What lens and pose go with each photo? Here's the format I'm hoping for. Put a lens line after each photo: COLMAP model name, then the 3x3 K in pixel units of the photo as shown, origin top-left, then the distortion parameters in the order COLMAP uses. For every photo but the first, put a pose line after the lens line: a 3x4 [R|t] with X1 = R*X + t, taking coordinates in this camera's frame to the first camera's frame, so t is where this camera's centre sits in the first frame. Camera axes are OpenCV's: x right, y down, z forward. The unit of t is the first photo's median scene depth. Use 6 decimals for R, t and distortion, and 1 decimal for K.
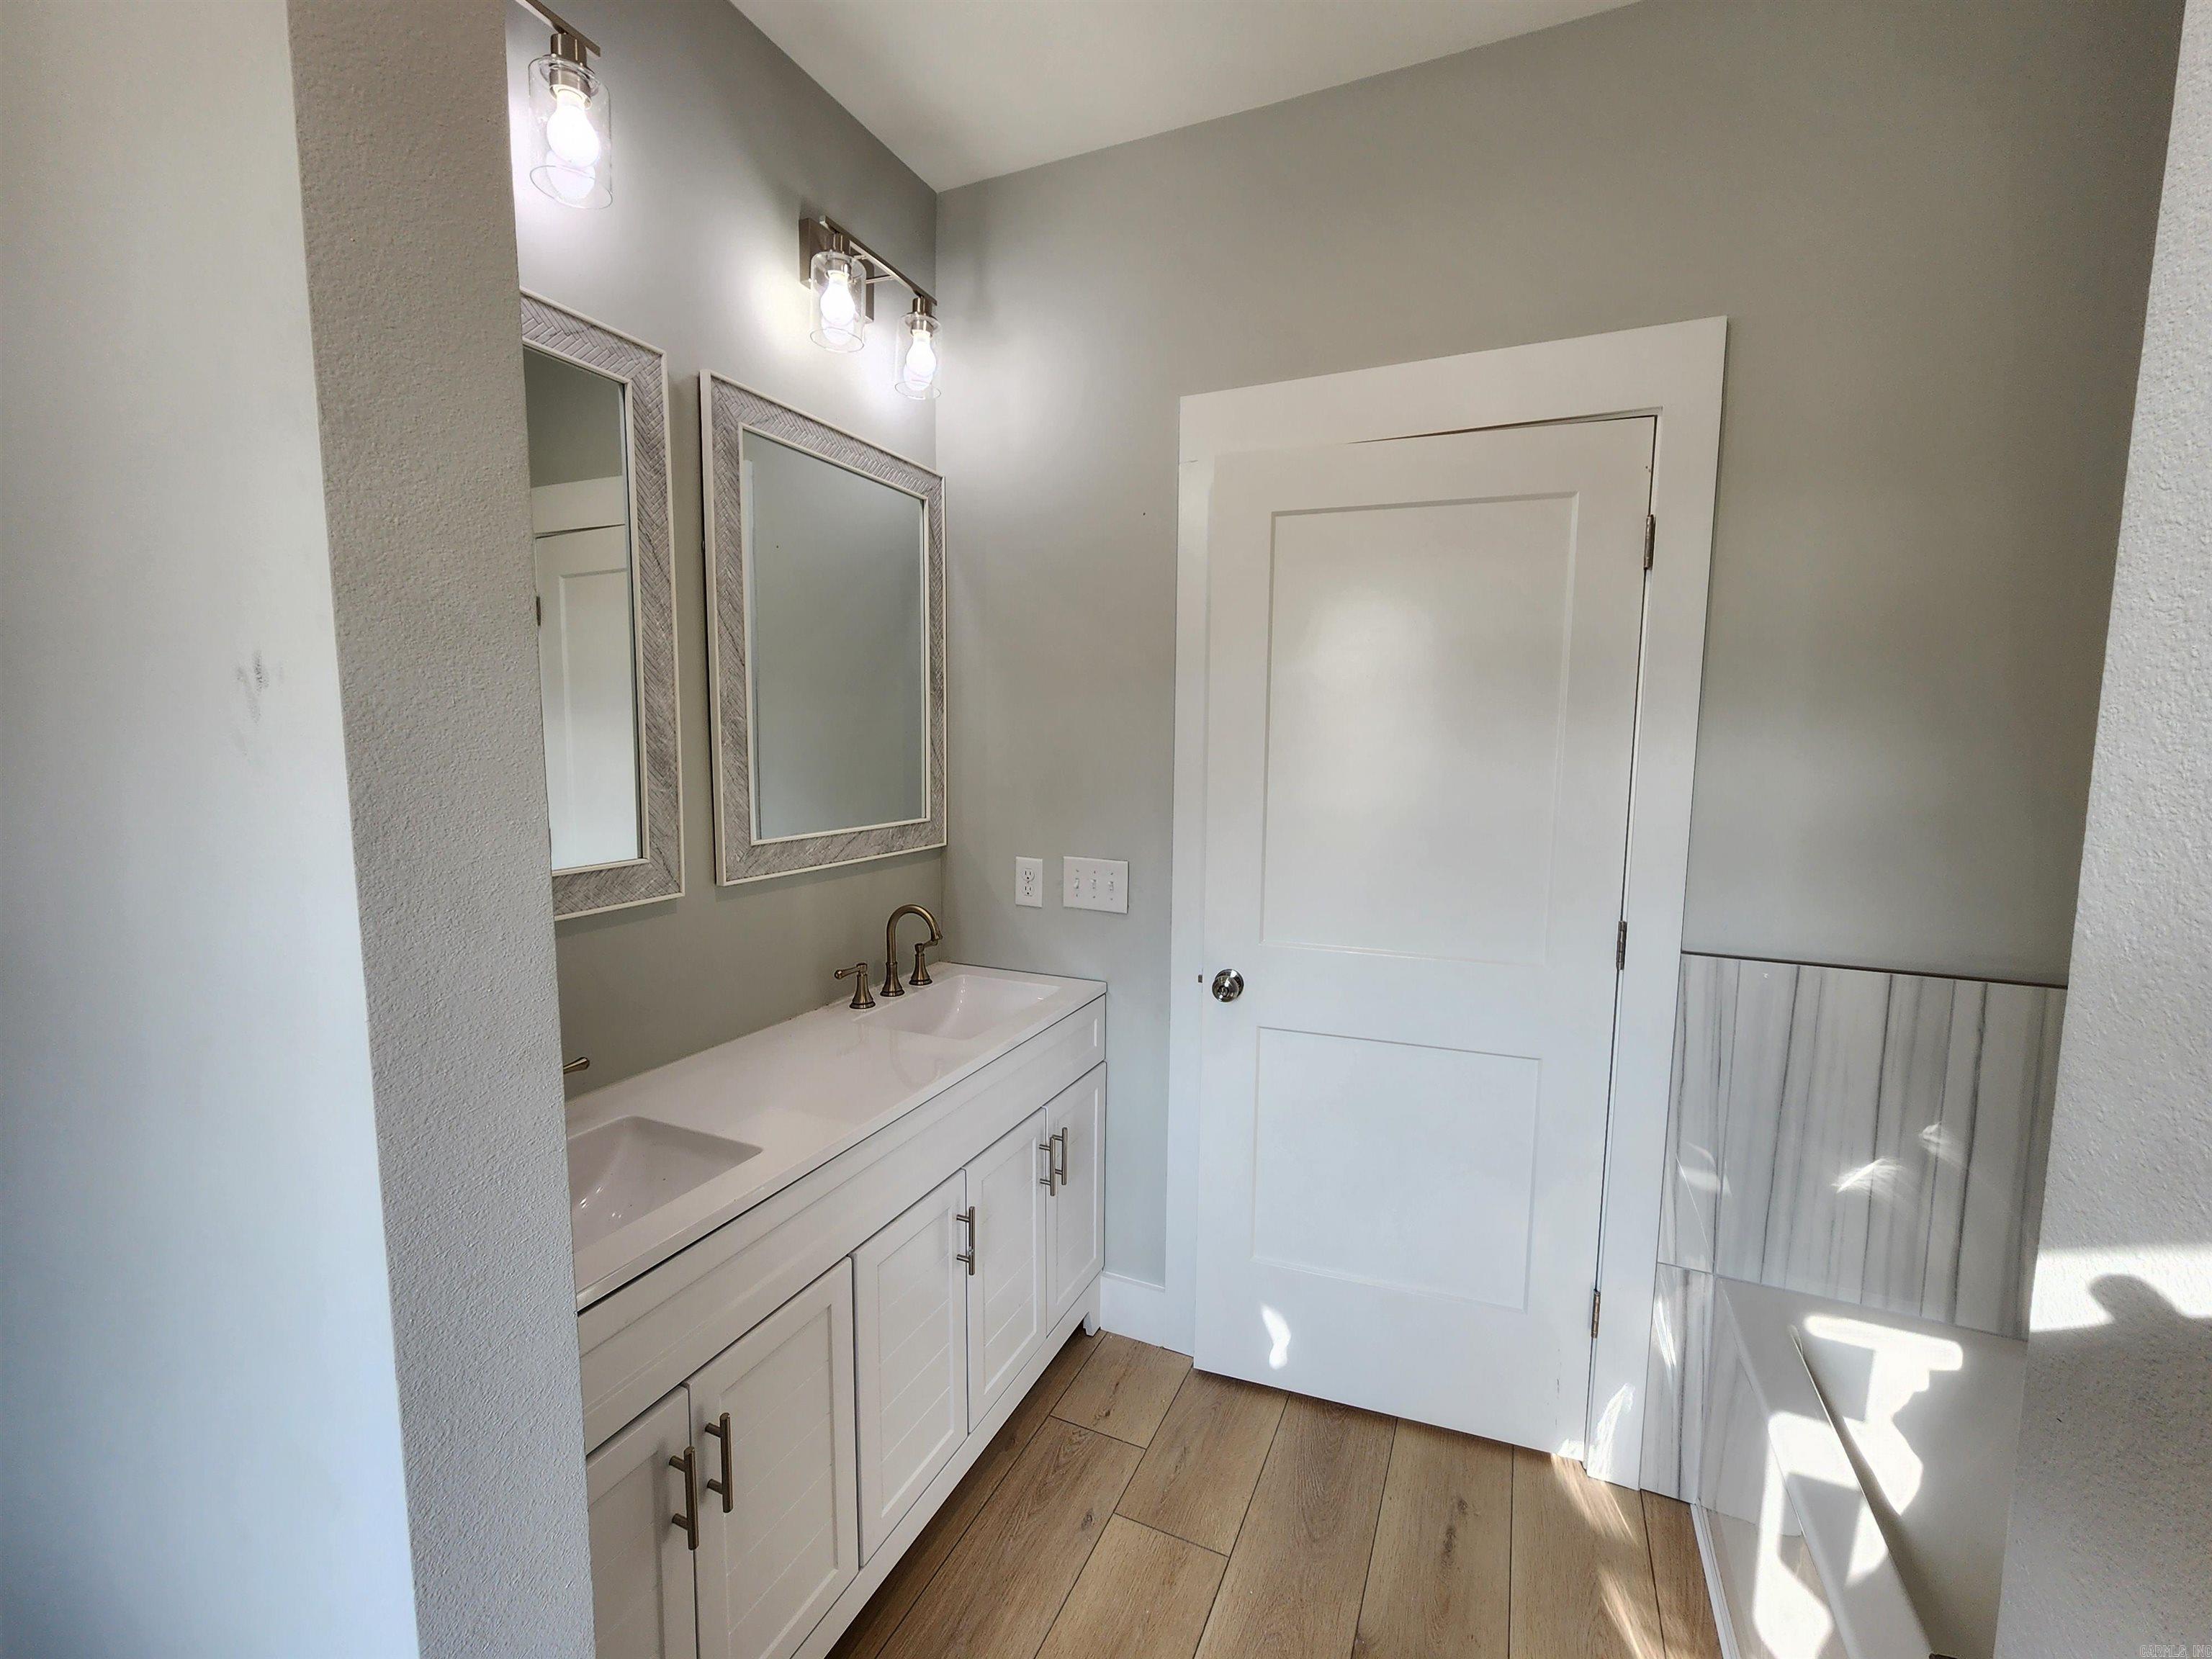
lens RADIAL K [[917.8, 0, 1106.0], [0, 917.8, 829.5], [0, 0, 1]] dist [0.001069, -0.000818]
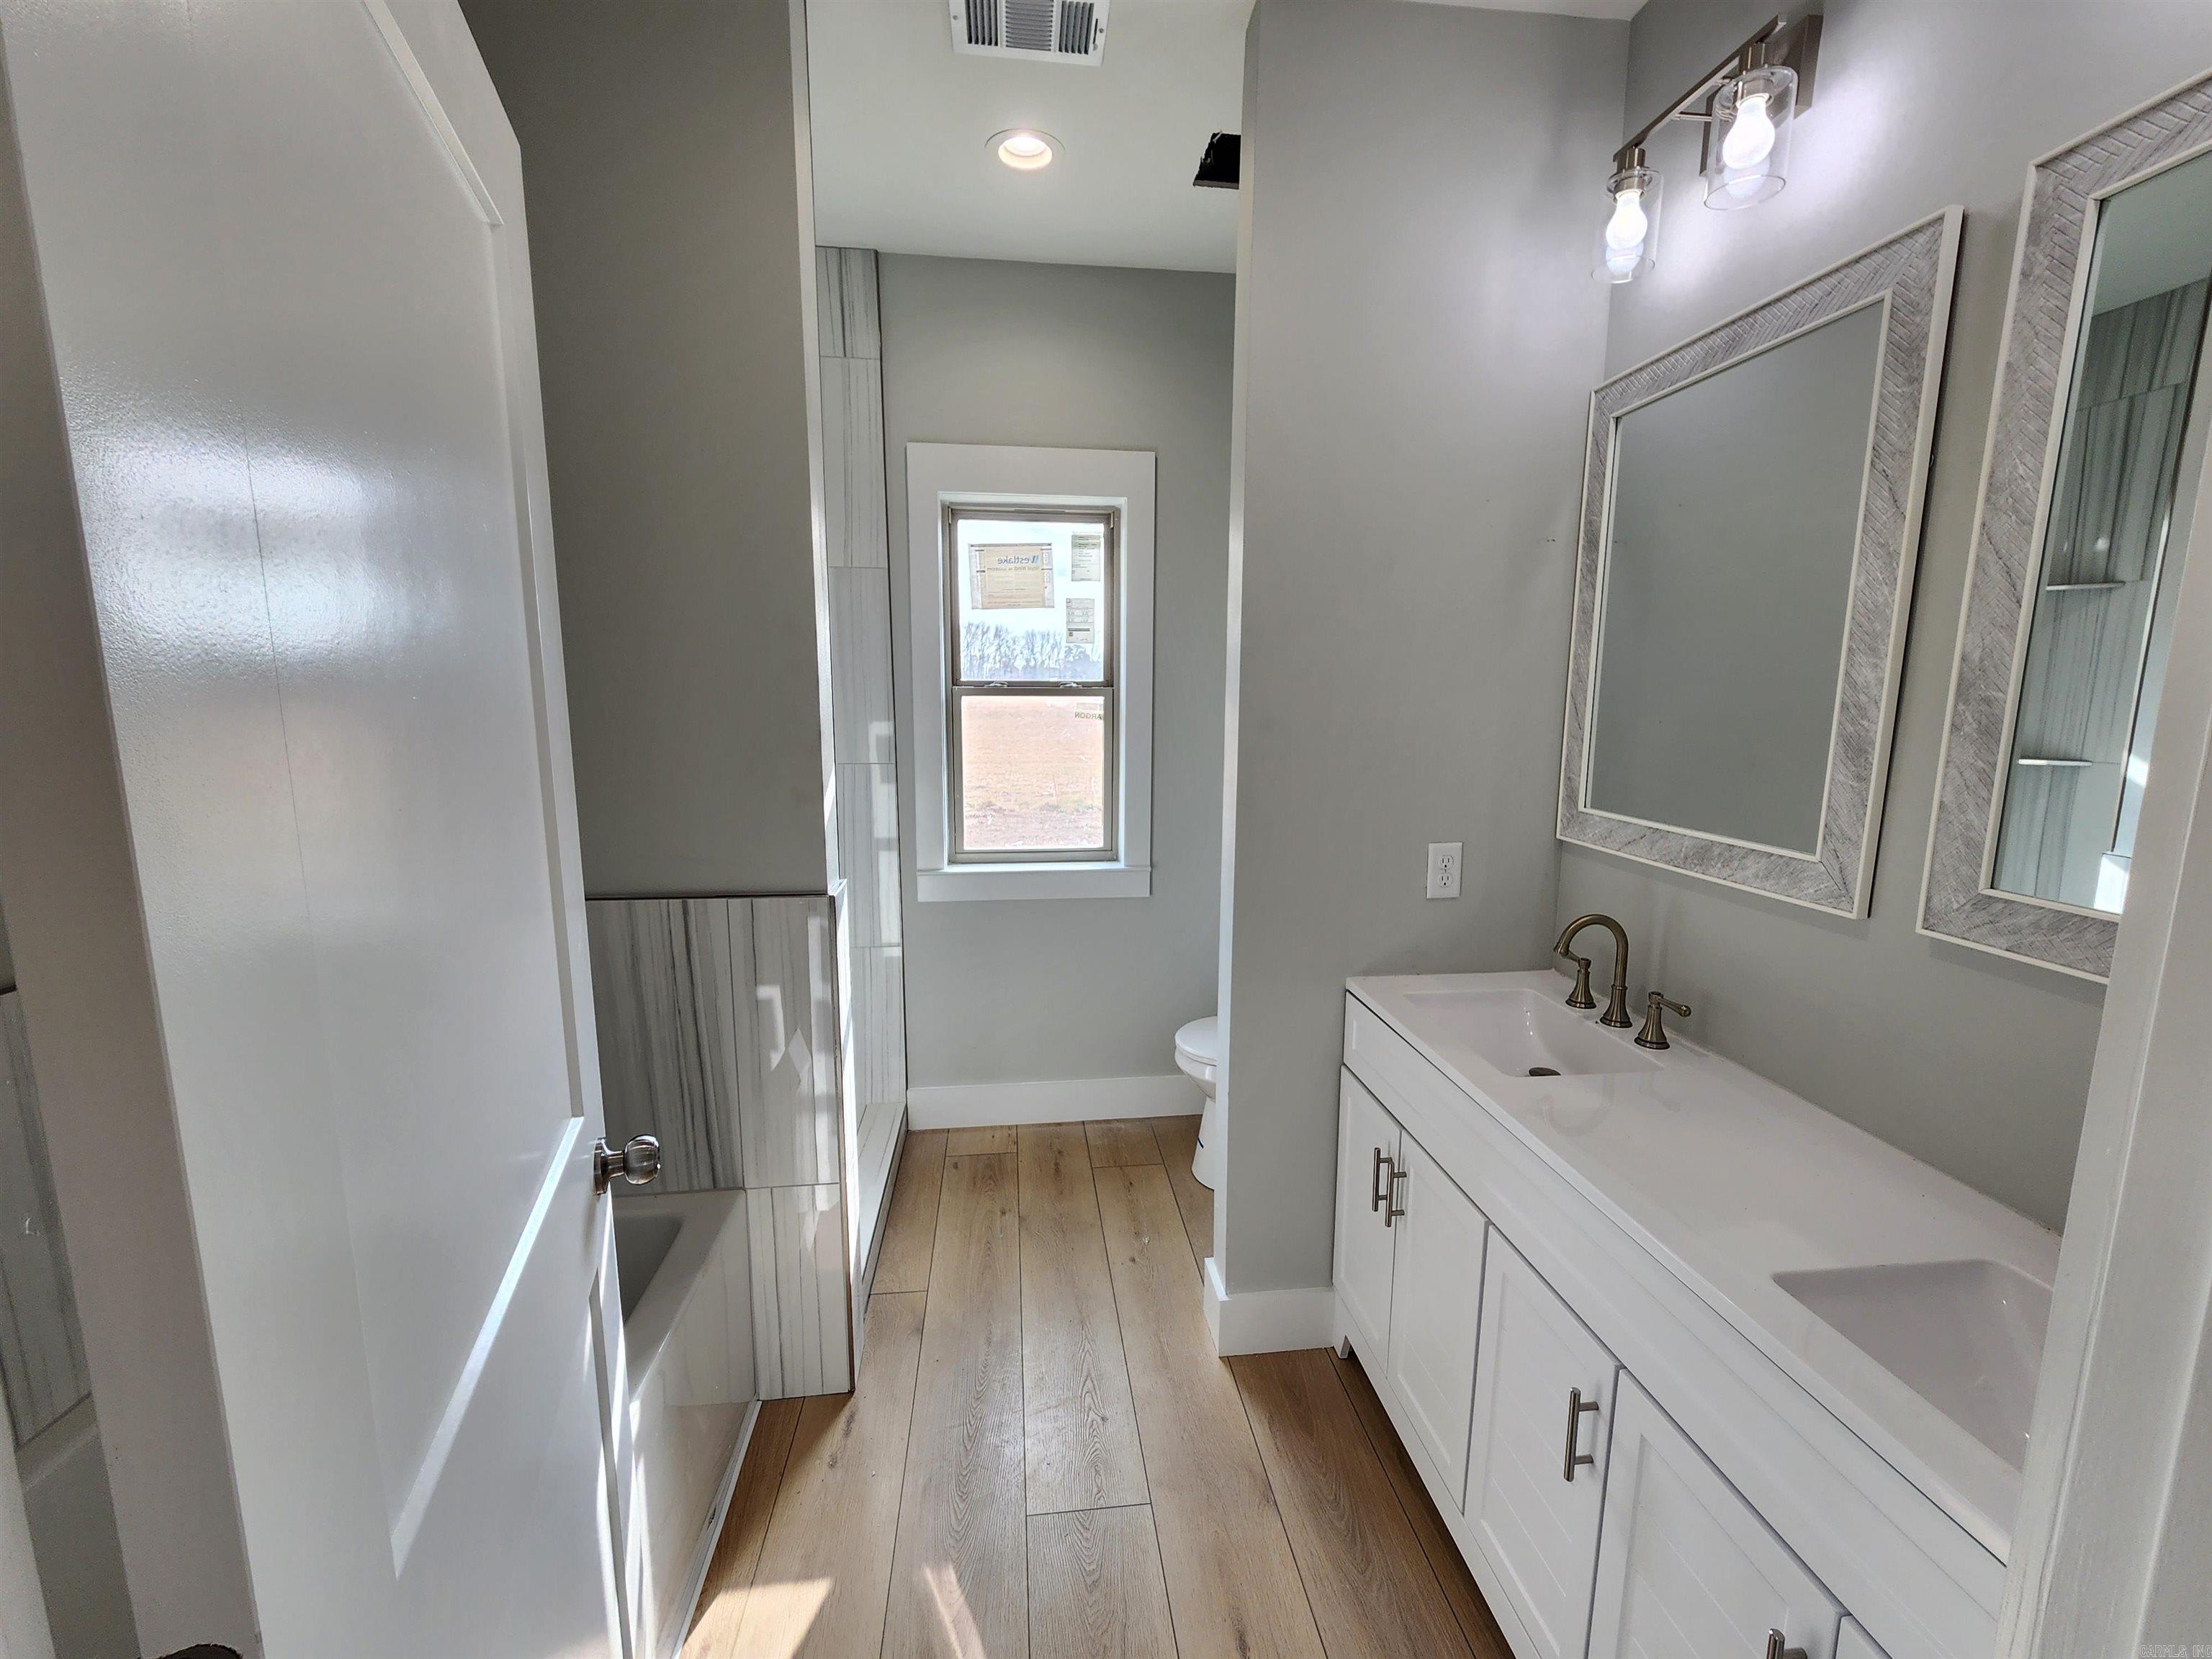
lens RADIAL K [[914.2, 0, 1106.0], [0, 914.2, 829.5], [0, 0, 1]] dist [0.001075, 0.001394]
pose [[-0.855171, 0.065066, -0.514245, 0.512435], [-0.068502, 0.969202, 0.236547, -0.150309], [0.513799, 0.237515, -0.824377, 1.338291]]
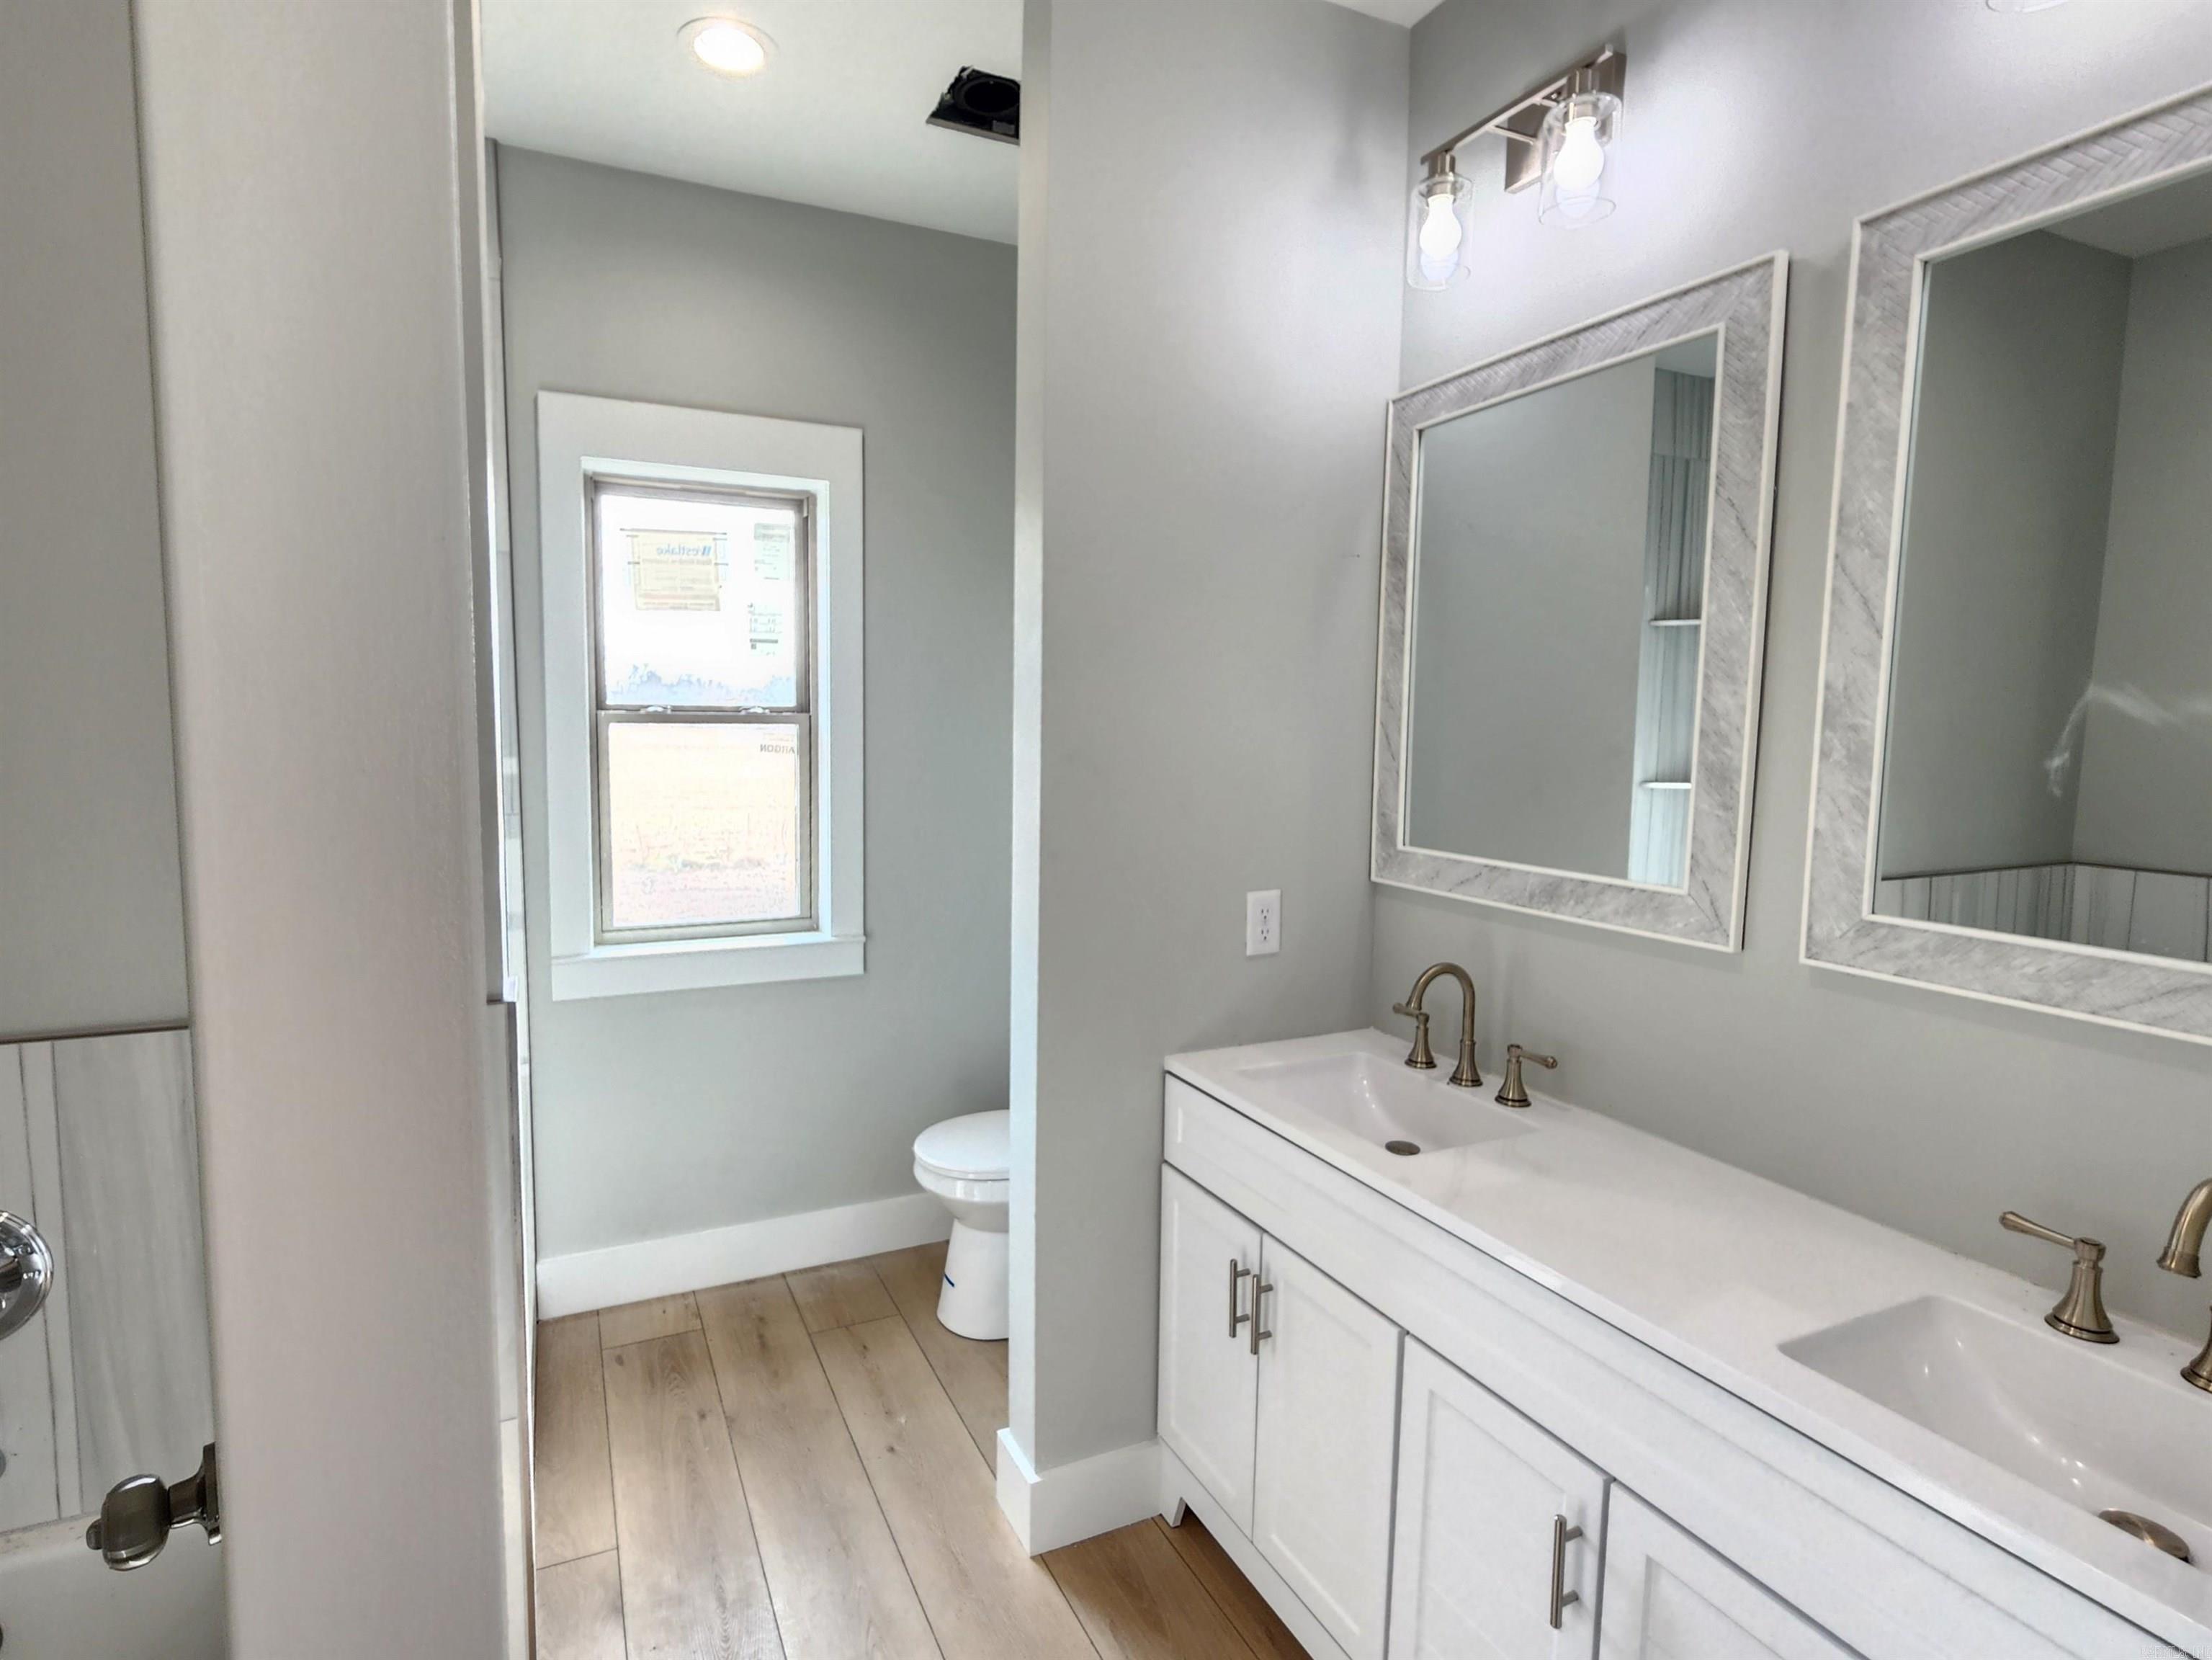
lens RADIAL K [[1088.4, 0, 1017.3], [0, 1088.4, 816.7], [0, 0, 1]] dist [0.001357, -0.000837]
pose [[-0.668225, 0.049395, -0.742318, 0.630807], [-0.095022, 0.983954, 0.151012, -0.124050], [0.737866, 0.171446, -0.652809, 1.165982]]
